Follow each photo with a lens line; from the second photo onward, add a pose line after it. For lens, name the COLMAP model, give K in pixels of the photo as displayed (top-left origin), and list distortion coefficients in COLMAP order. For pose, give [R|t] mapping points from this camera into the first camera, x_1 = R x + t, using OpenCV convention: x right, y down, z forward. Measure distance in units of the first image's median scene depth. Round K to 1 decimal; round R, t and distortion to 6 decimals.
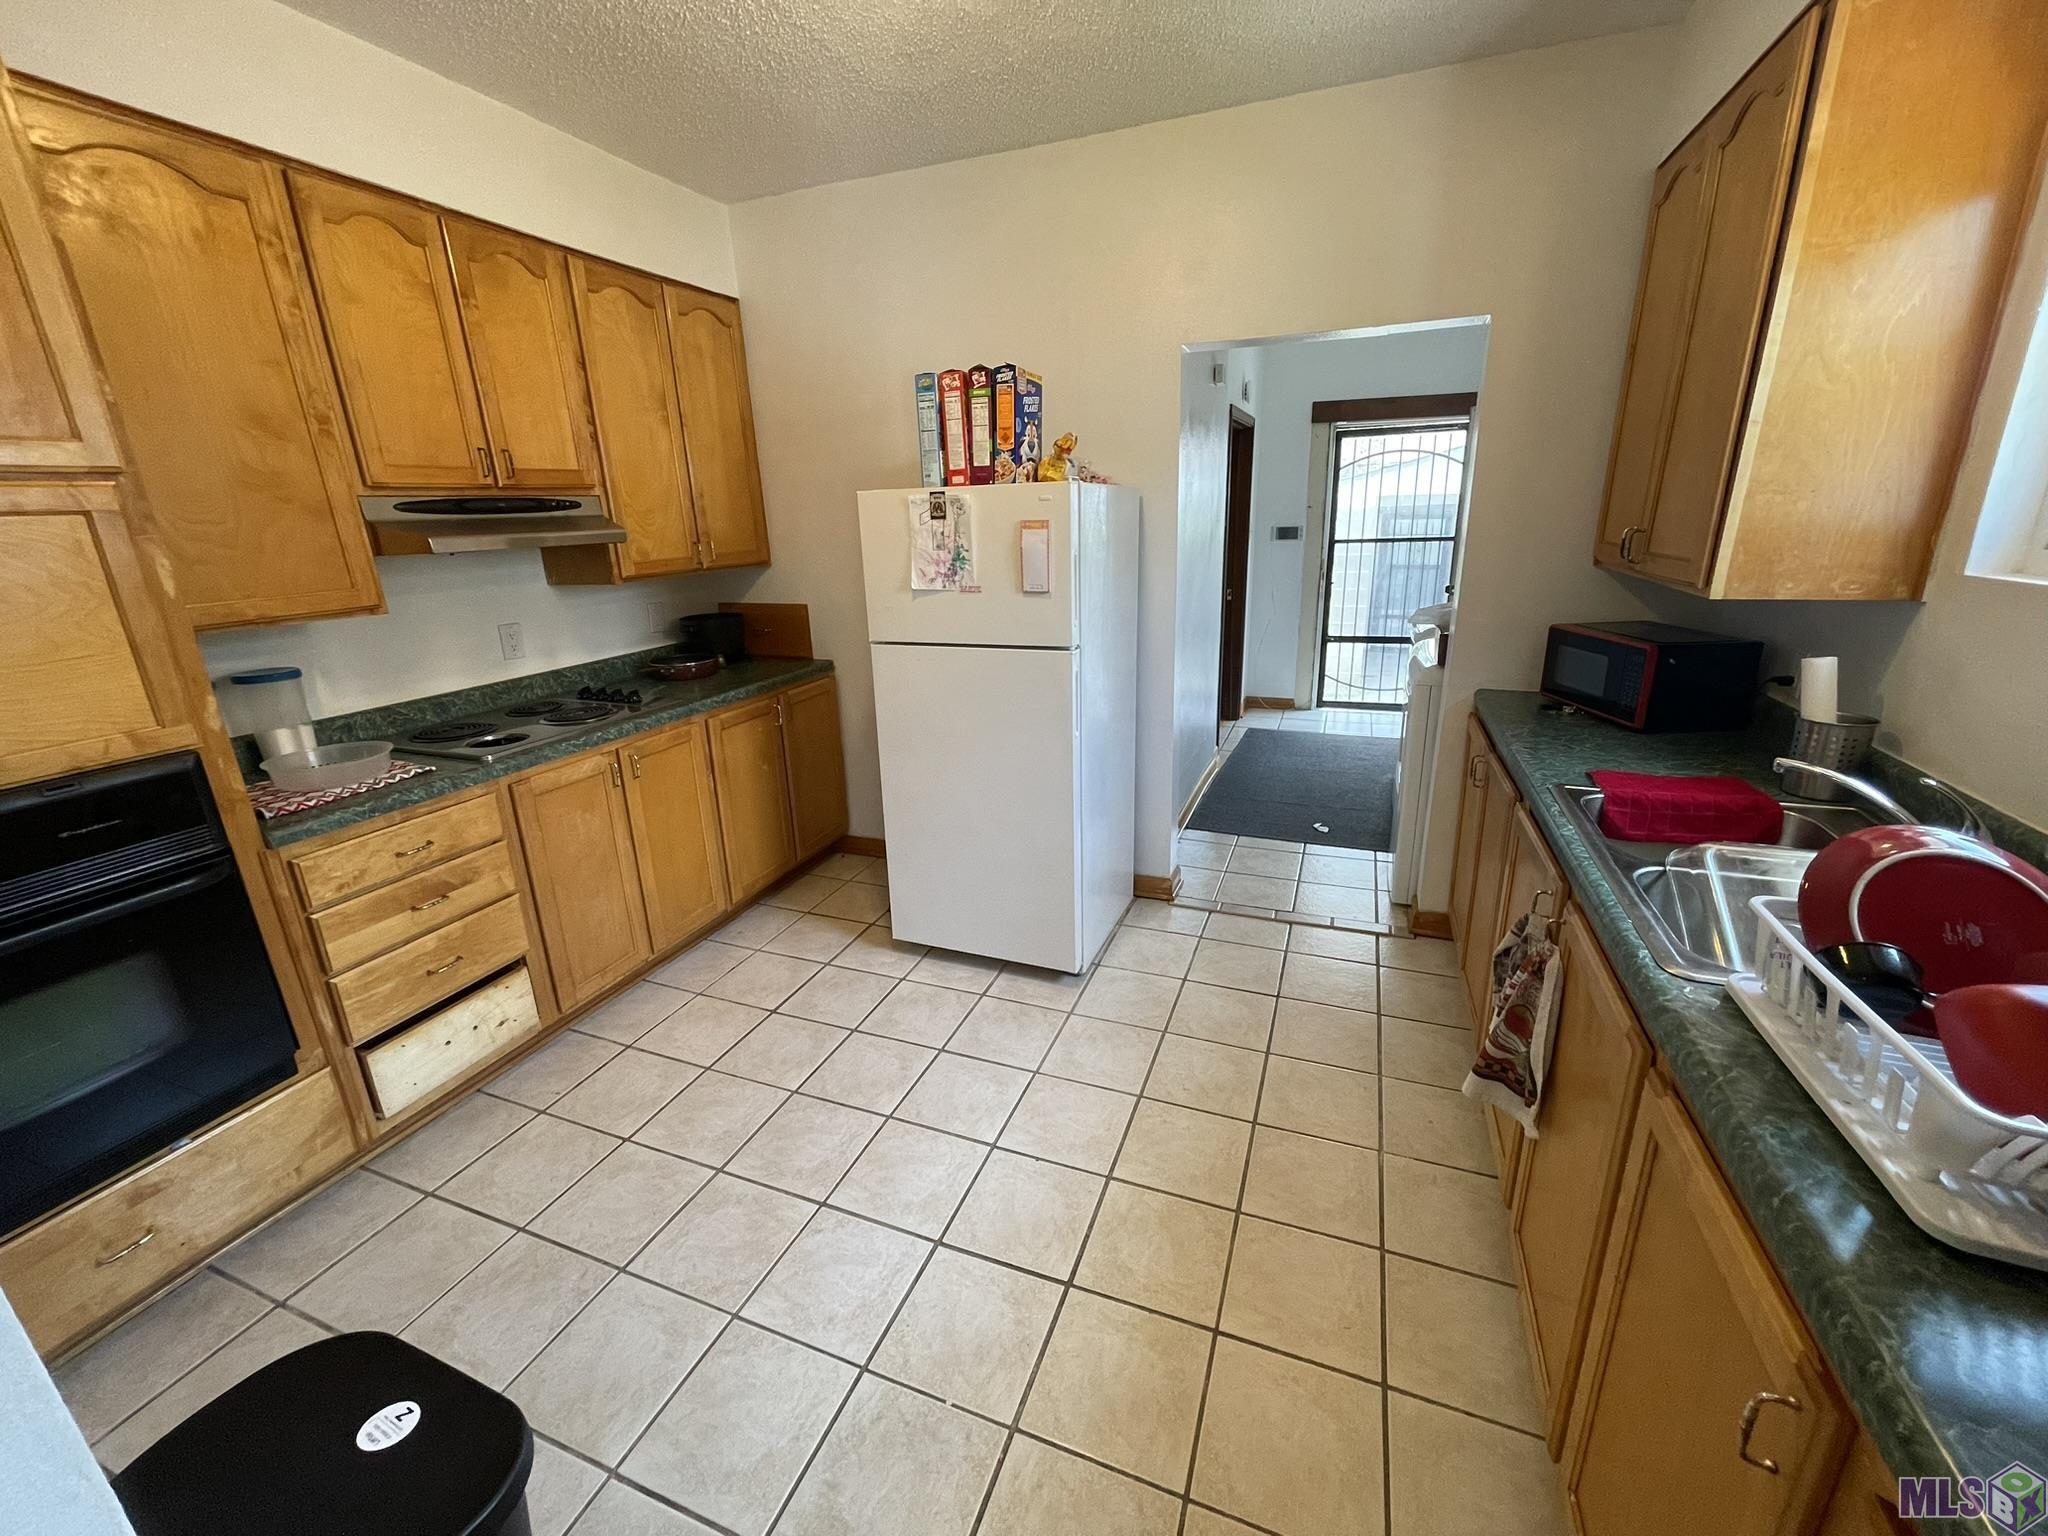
lens RADIAL K [[821.2, 0, 1027.3], [0, 821.2, 760.6], [0, 0, 1]] dist [-0.001554, 0.000681]
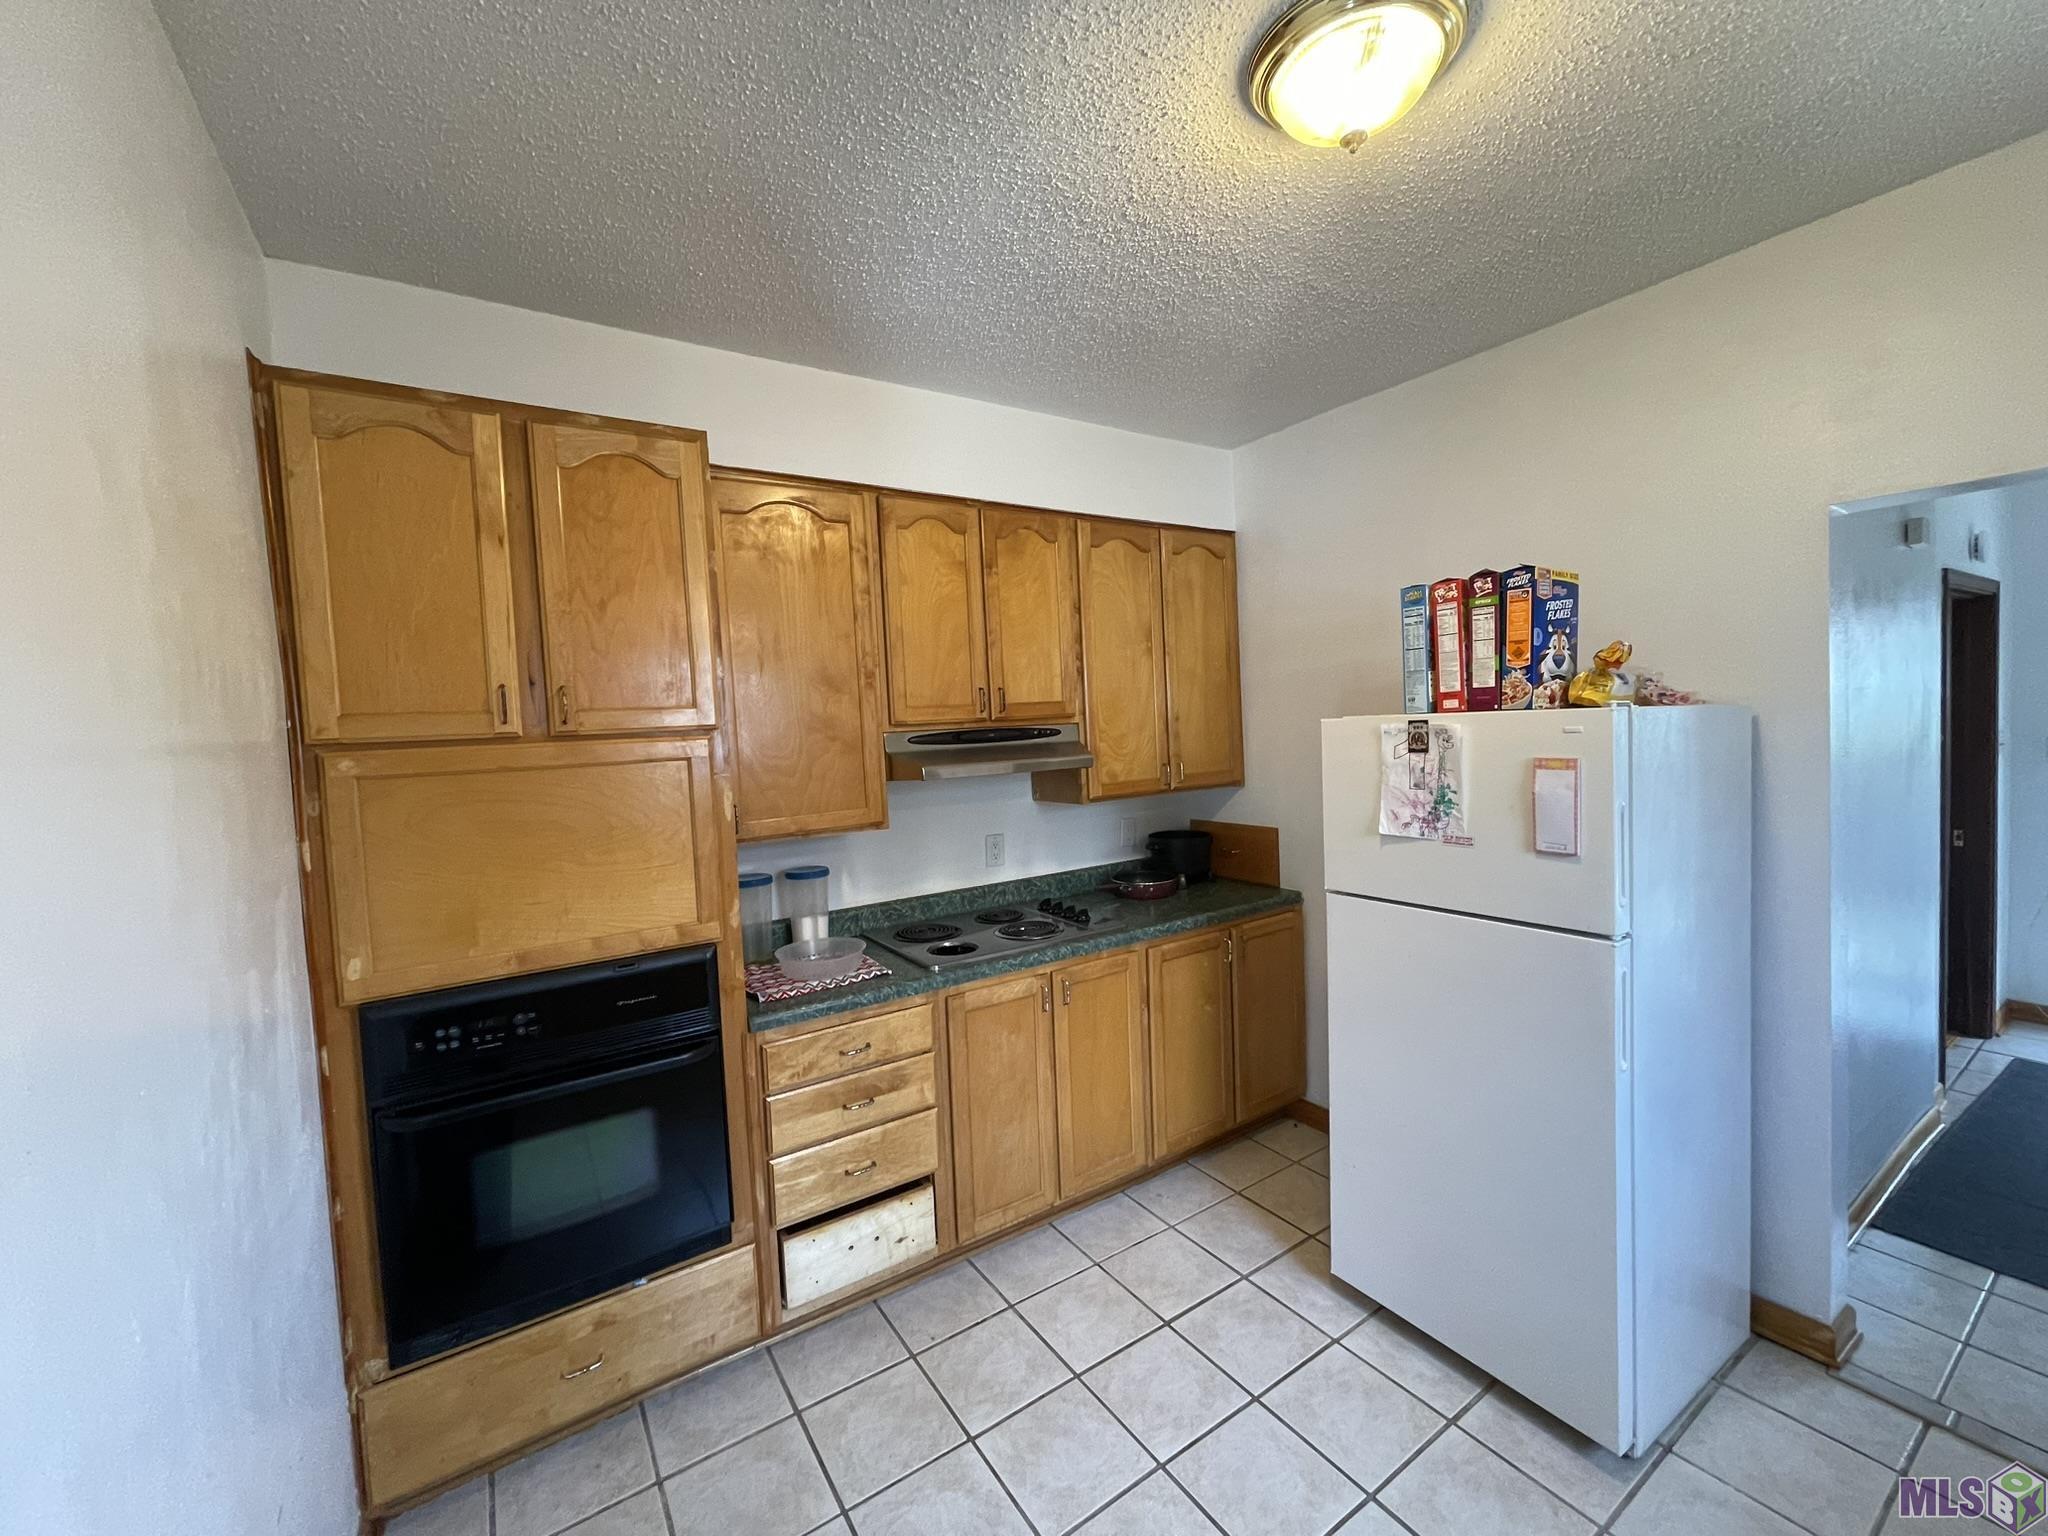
lens RADIAL K [[823.4, 0, 1027.4], [0, 823.4, 760.5], [0, 0, 1]] dist [-0.002675, 0.000243]
pose [[0.815794, 0.019860, -0.578001, 0.046521], [-0.150921, 0.972092, -0.179610, -0.081271], [0.558303, 0.233757, 0.796025, 0.137541]]
